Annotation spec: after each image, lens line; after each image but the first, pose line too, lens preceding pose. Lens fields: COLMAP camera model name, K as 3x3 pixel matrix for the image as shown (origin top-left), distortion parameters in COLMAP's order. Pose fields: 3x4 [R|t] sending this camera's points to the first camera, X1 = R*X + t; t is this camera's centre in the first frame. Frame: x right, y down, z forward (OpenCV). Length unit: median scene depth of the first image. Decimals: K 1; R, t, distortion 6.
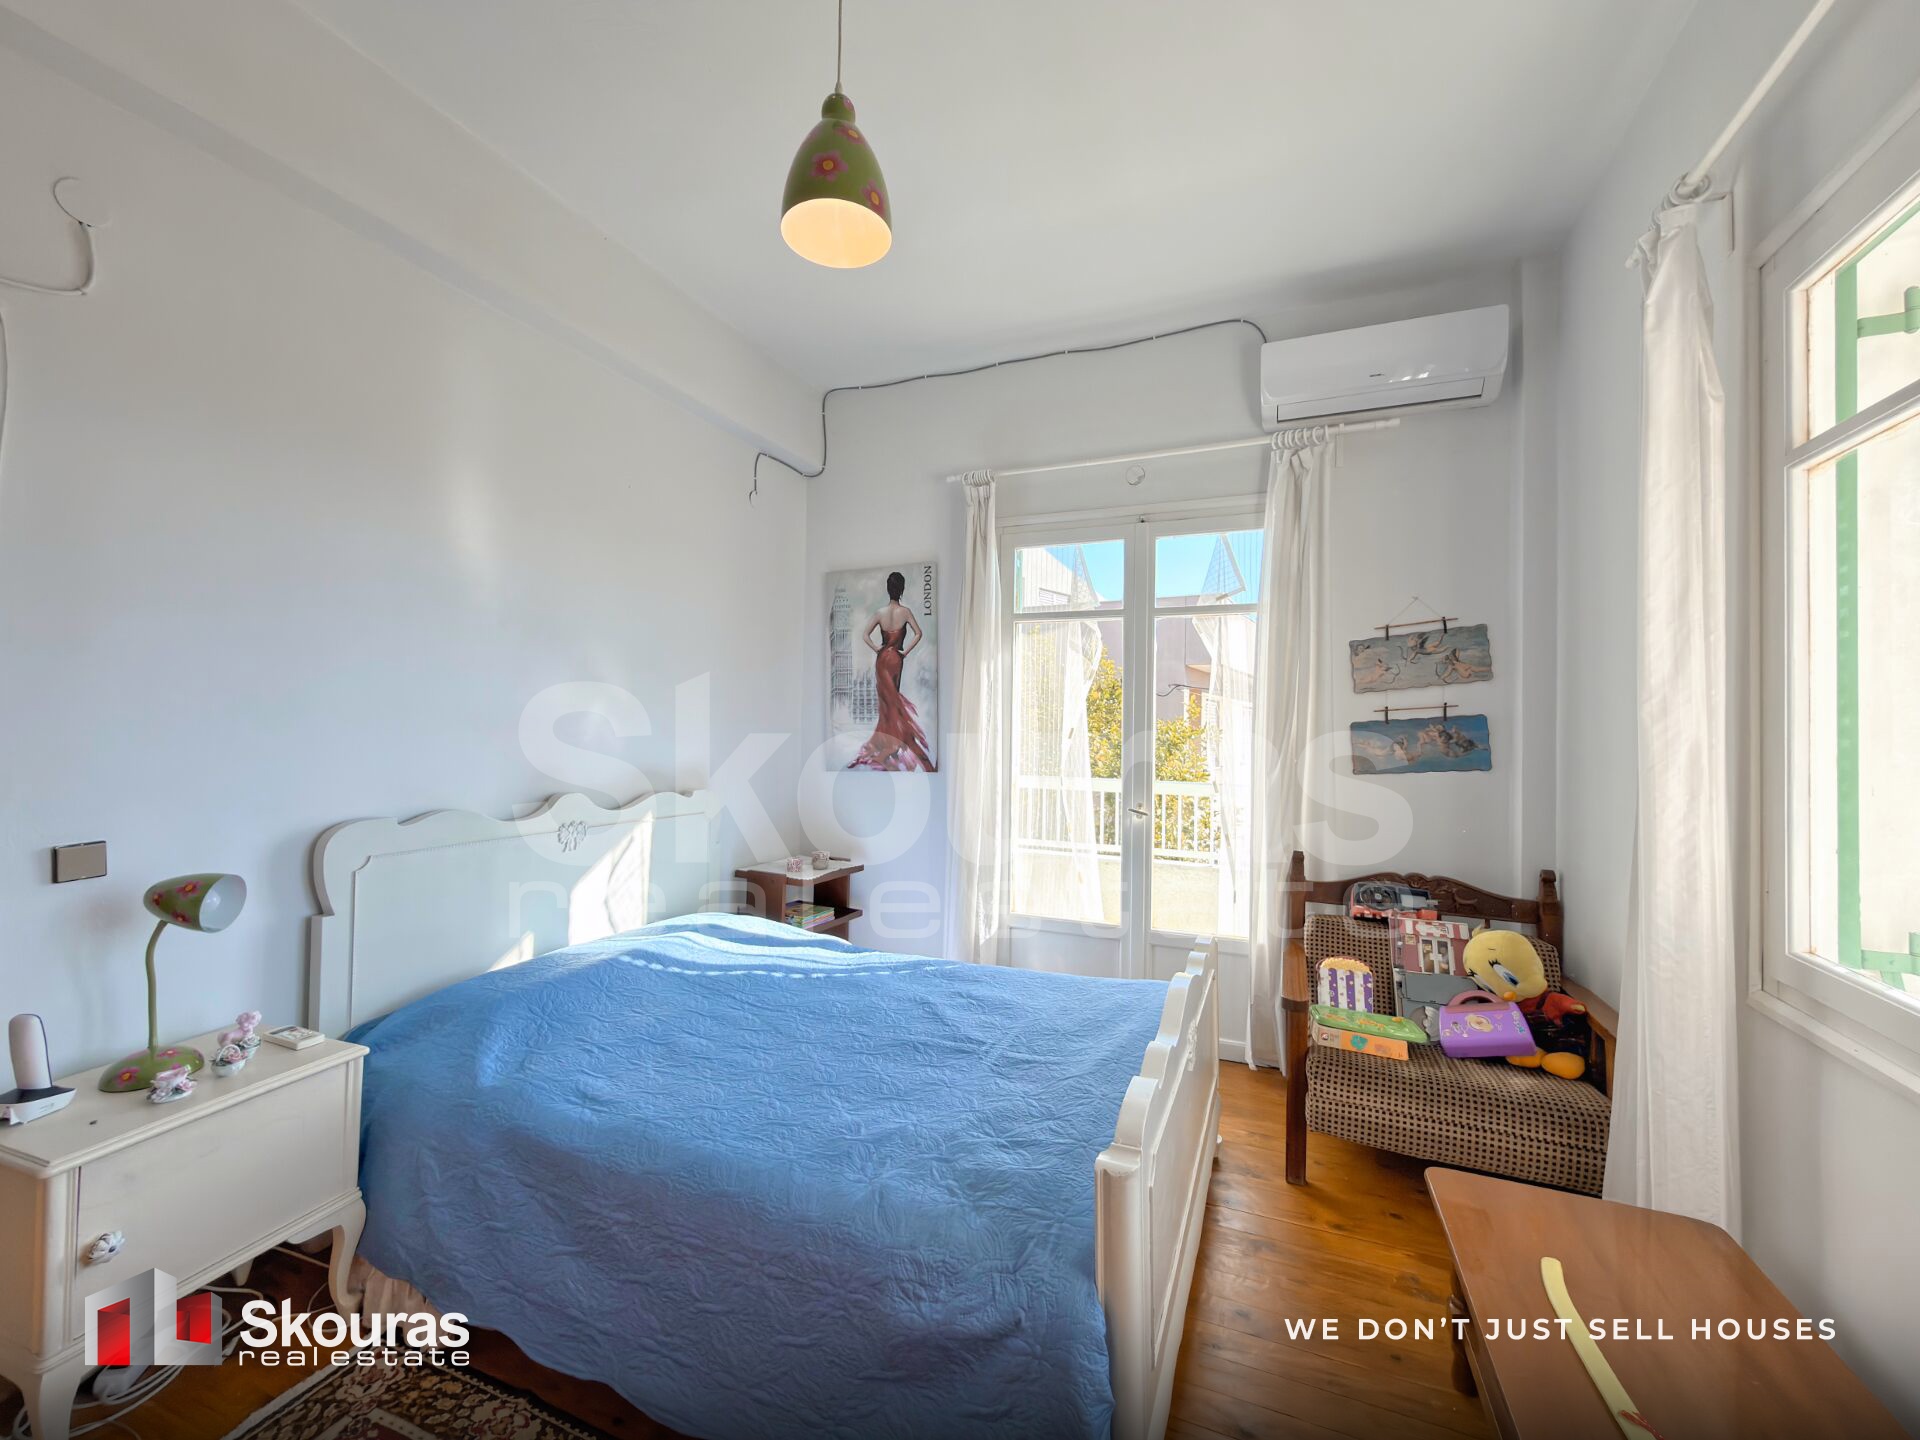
lens RADIAL K [[768.5, 0, 968.4], [0, 768.5, 685.5], [0, 0, 1]] dist [0.001377, 0.000143]
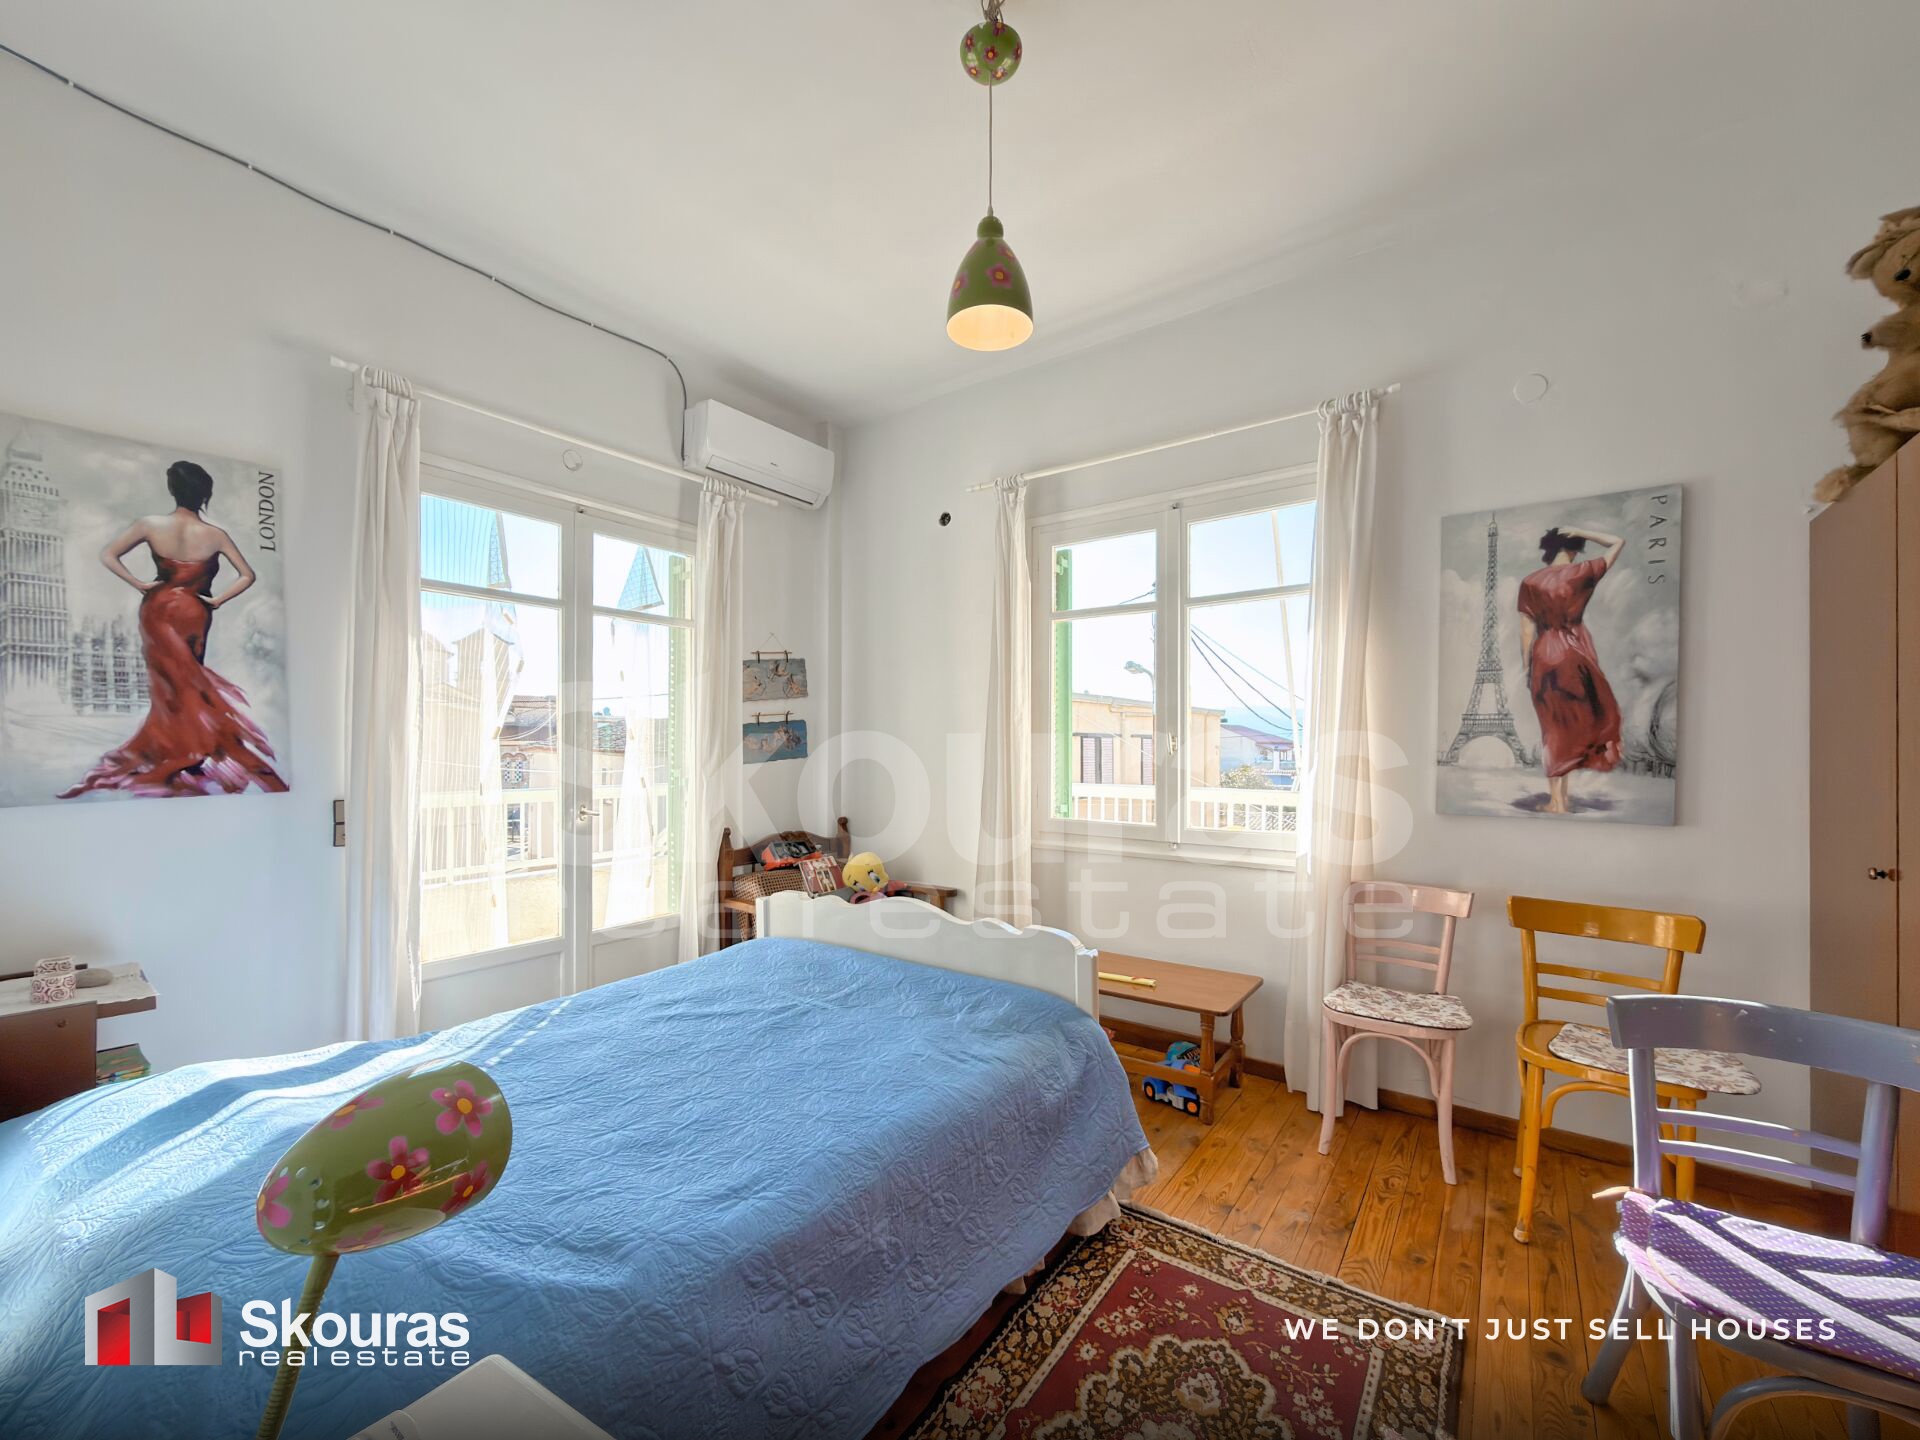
lens RADIAL K [[771.4, 0, 958.8], [0, 771.4, 710.0], [0, 0, 1]] dist [-0.000719, 0.000050]
pose [[0.233425, 0.032456, 0.971833, -0.560676], [-0.049268, 0.998554, -0.021514, 0.028868], [-0.971126, -0.042858, 0.234687, 0.290014]]
